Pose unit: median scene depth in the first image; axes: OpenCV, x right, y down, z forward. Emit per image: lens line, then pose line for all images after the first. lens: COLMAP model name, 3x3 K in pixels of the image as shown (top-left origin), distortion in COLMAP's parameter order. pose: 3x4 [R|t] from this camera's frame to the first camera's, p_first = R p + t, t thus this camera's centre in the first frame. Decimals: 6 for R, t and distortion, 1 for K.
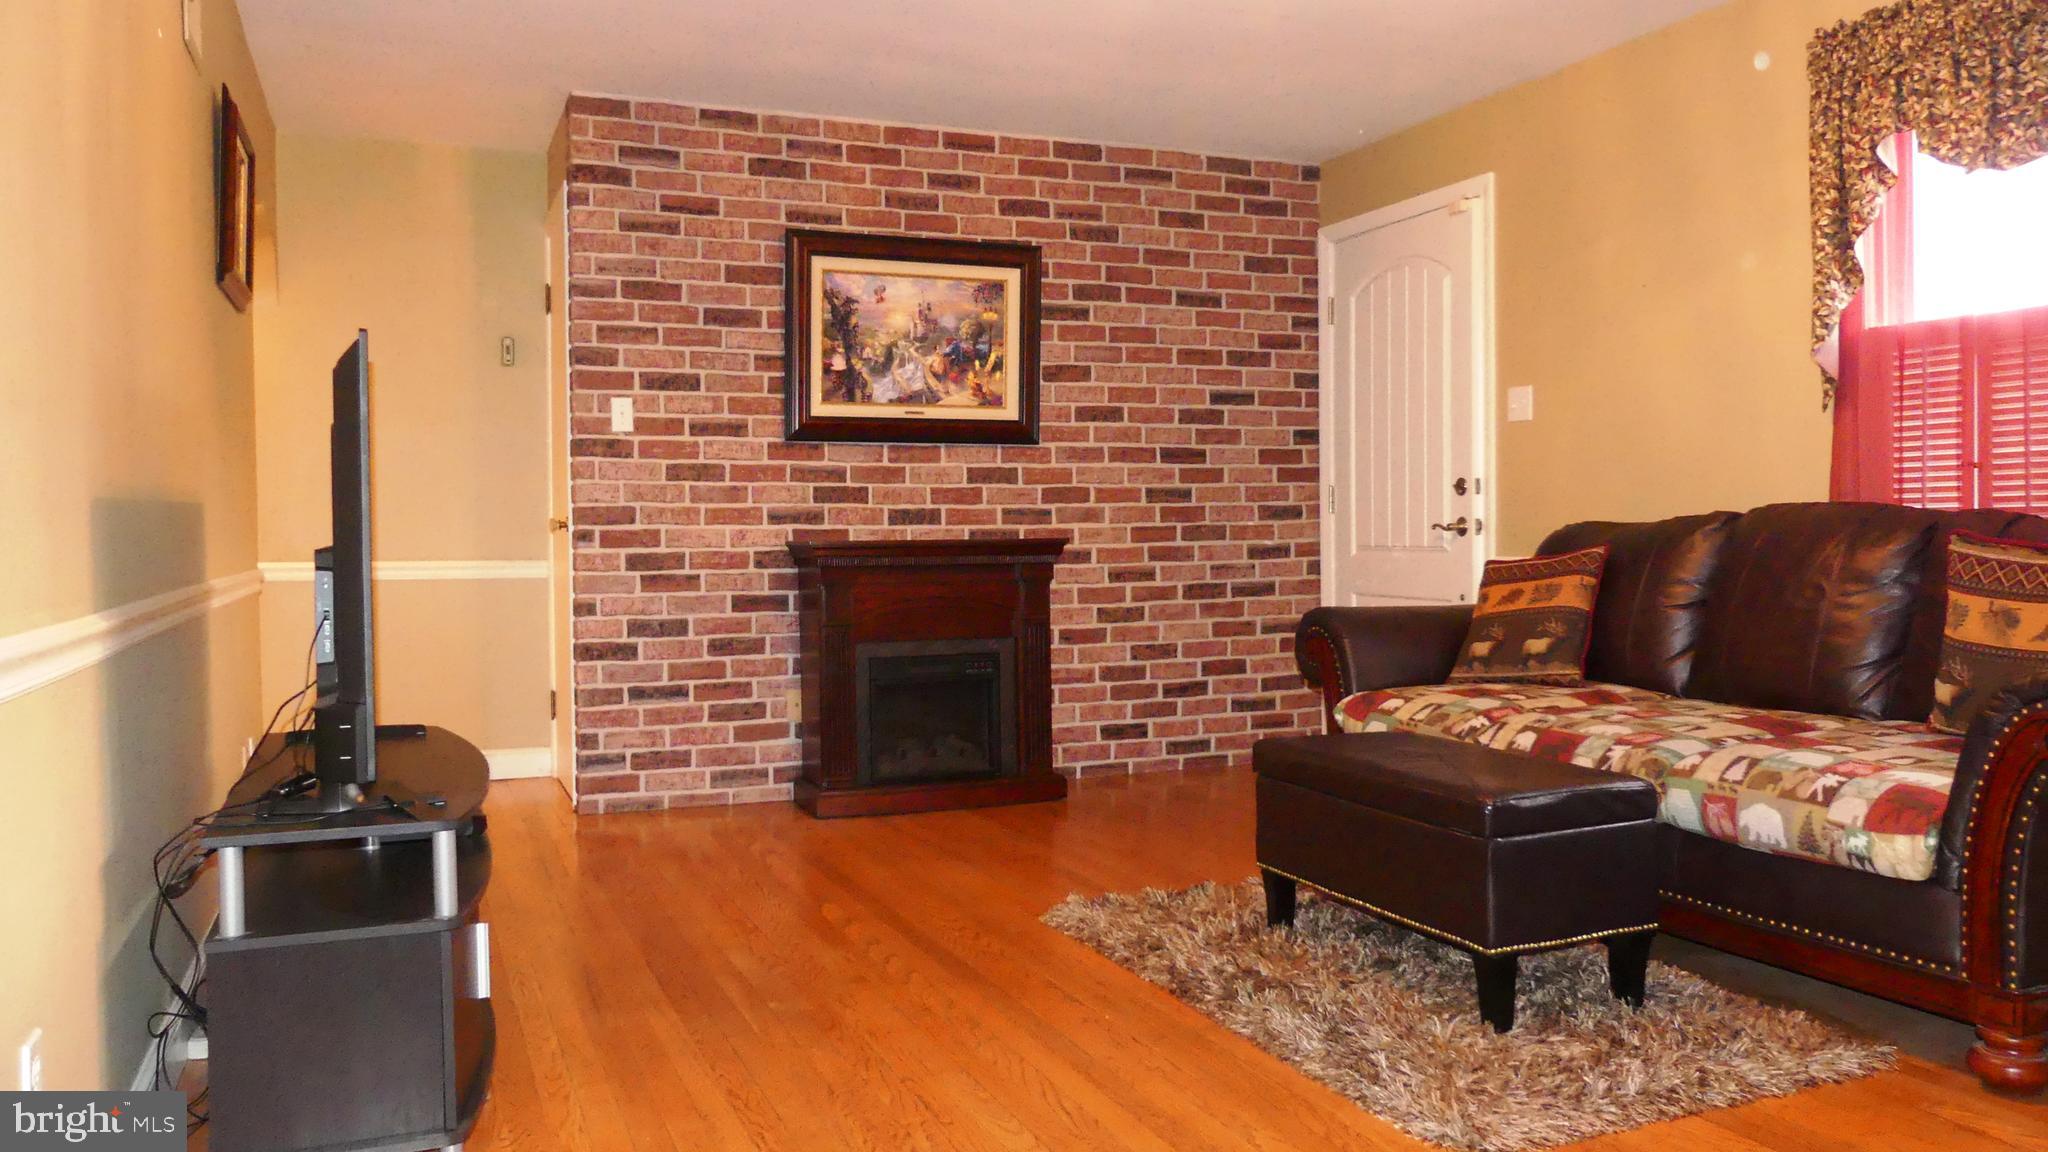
lens RADIAL K [[1592.5, 0, 1024.0], [0, 1592.5, 576.0], [0, 0, 1]] dist [0.006817, 0.003998]
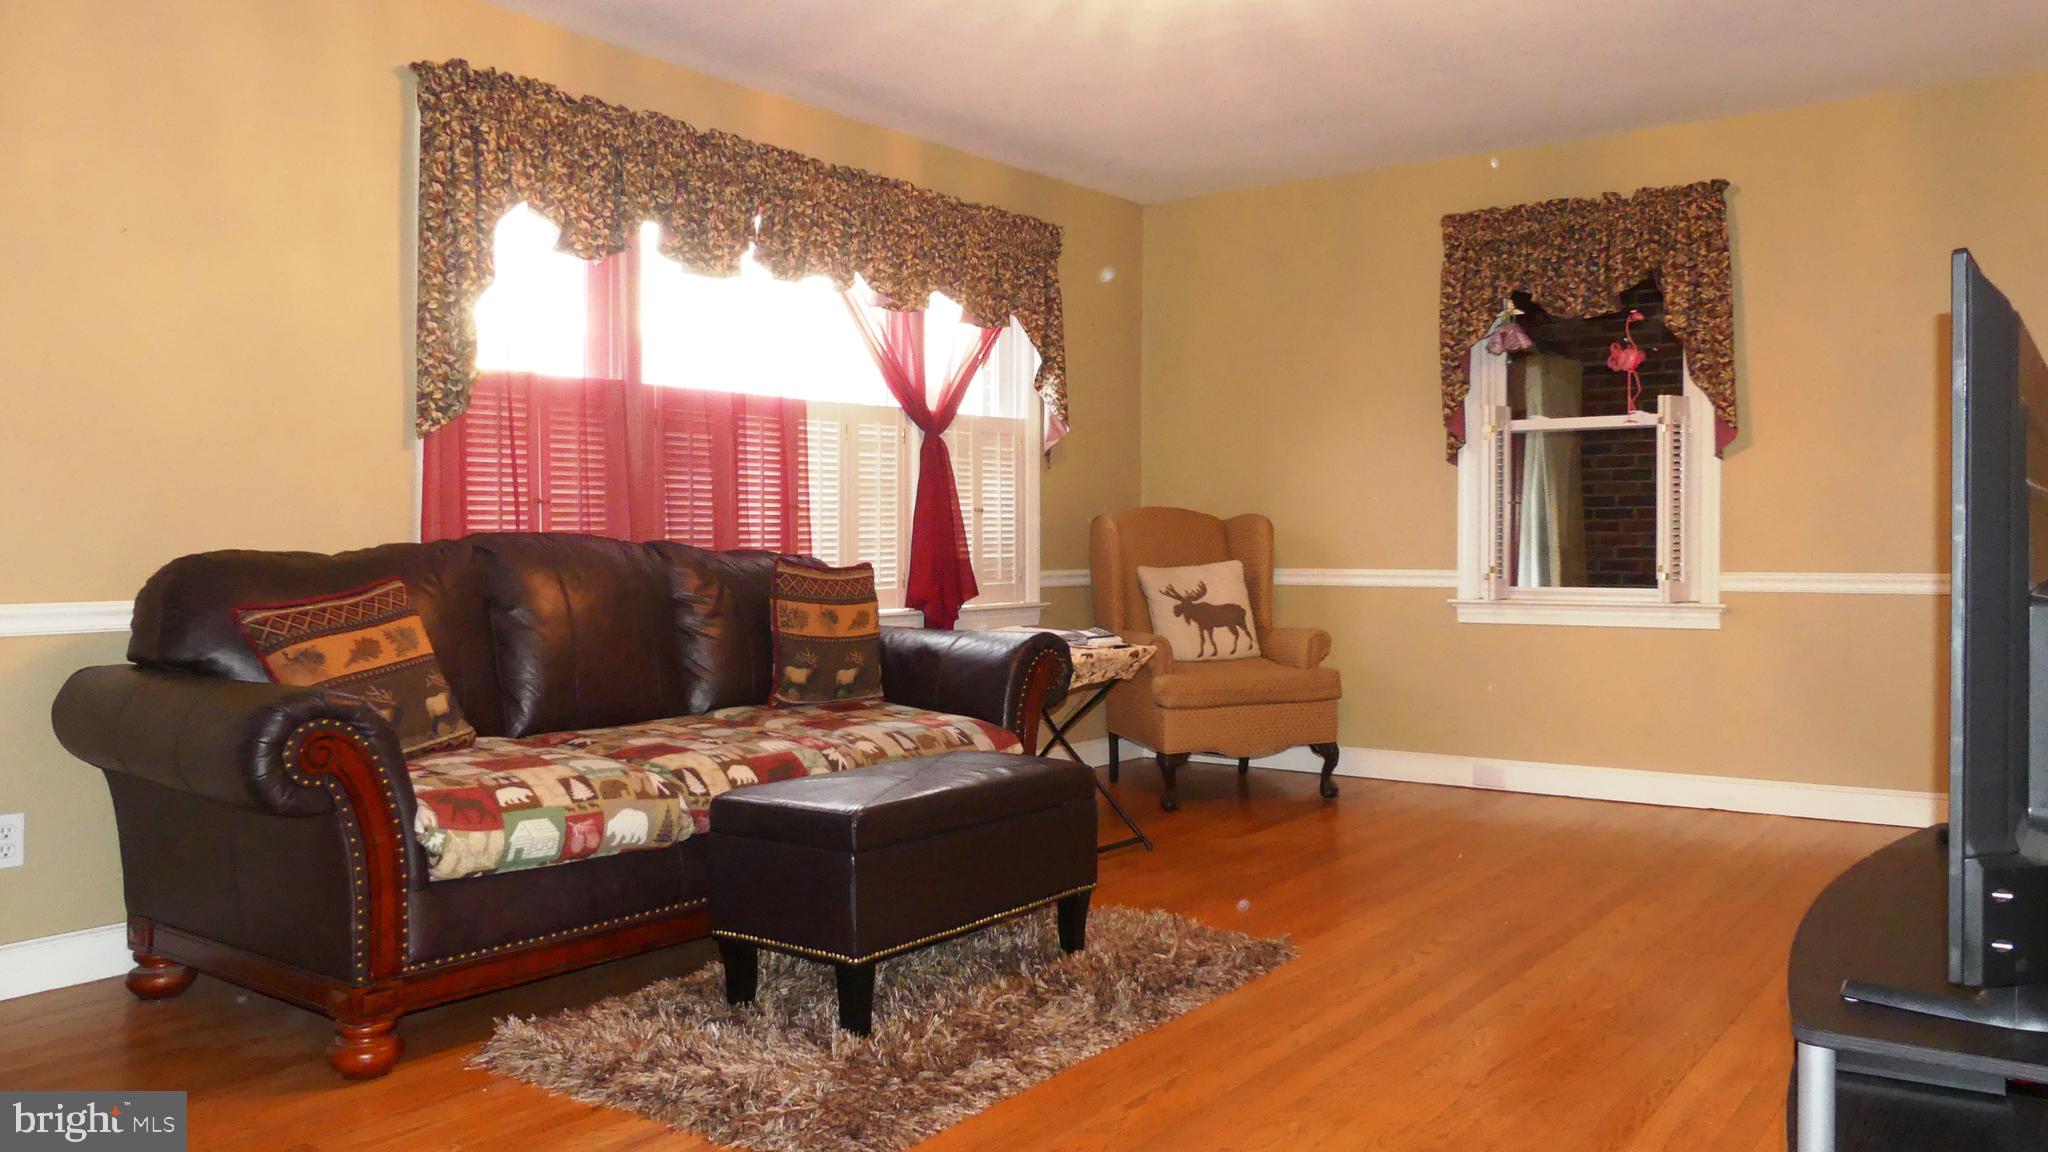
lens RADIAL K [[1584.3, 0, 1021.3], [0, 1584.3, 570.3], [0, 0, 1]] dist [-0.007468, 0.041515]
pose [[-0.511273, -0.007838, 0.859382, -0.751087], [0.021565, 0.999527, 0.021946, -0.046338], [-0.859148, 0.029753, -0.510862, 1.637345]]
